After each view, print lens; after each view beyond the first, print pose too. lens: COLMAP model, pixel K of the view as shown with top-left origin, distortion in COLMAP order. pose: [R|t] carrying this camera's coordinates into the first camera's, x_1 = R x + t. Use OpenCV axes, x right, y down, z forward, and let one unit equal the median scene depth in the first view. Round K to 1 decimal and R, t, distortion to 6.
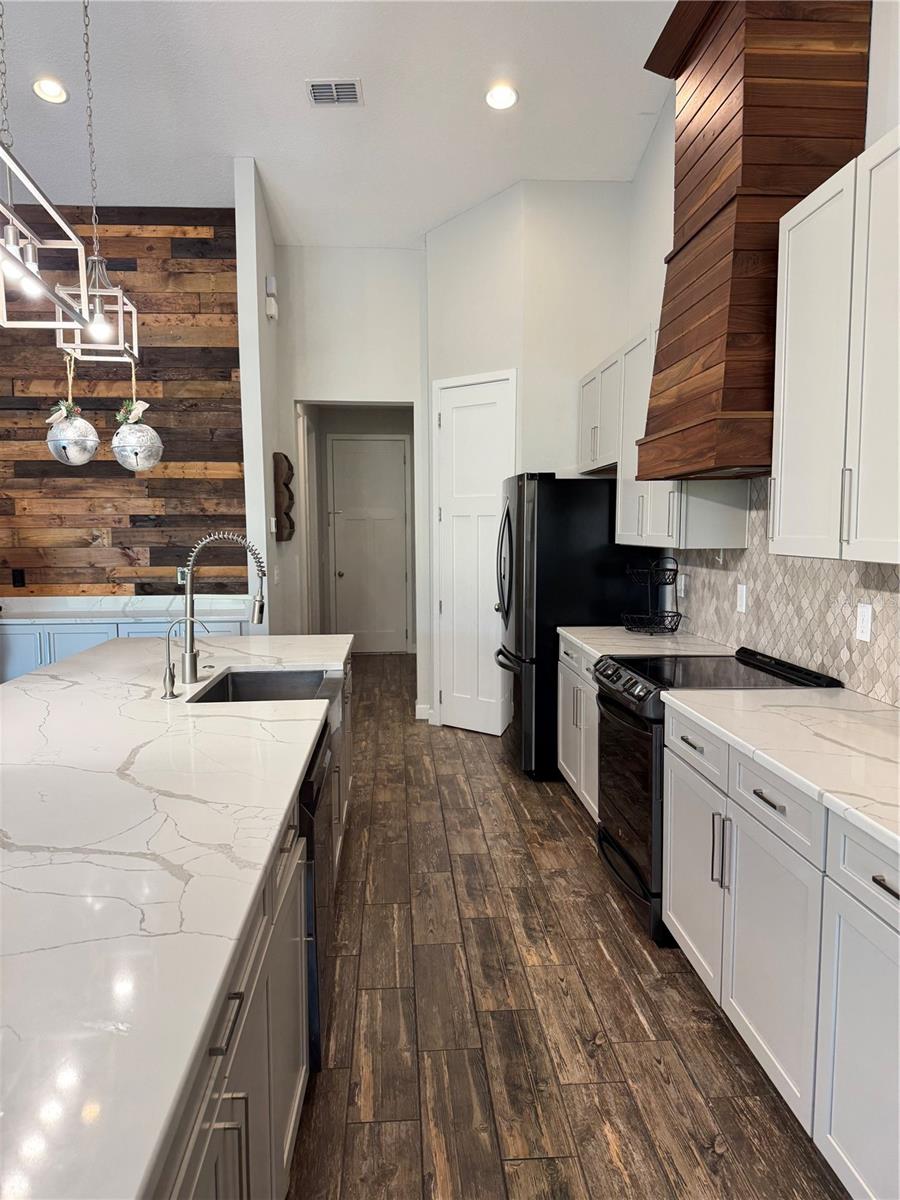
lens RADIAL K [[837.2, 0, 447.3], [0, 837.2, 606.3], [0, 0, 1]] dist [0.054910, -0.069042]
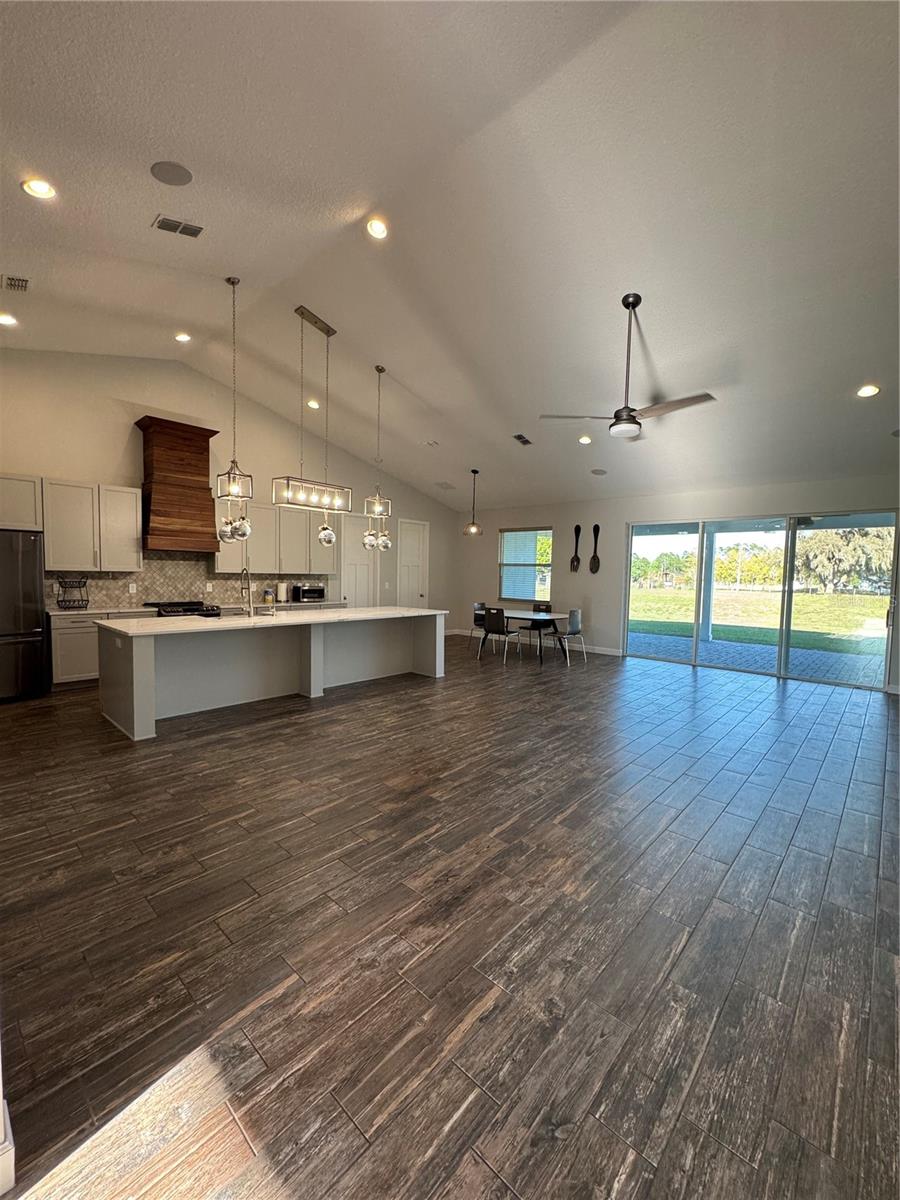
lens RADIAL K [[482.2, 0, 452.2], [0, 482.2, 602.4], [0, 0, 1]] dist [0.001772, 0.000980]
pose [[-0.687841, -0.052754, 0.723942, -1.619382], [0.052958, 0.991050, 0.122535, -0.105927], [-0.723927, 0.122623, -0.678891, 1.290214]]
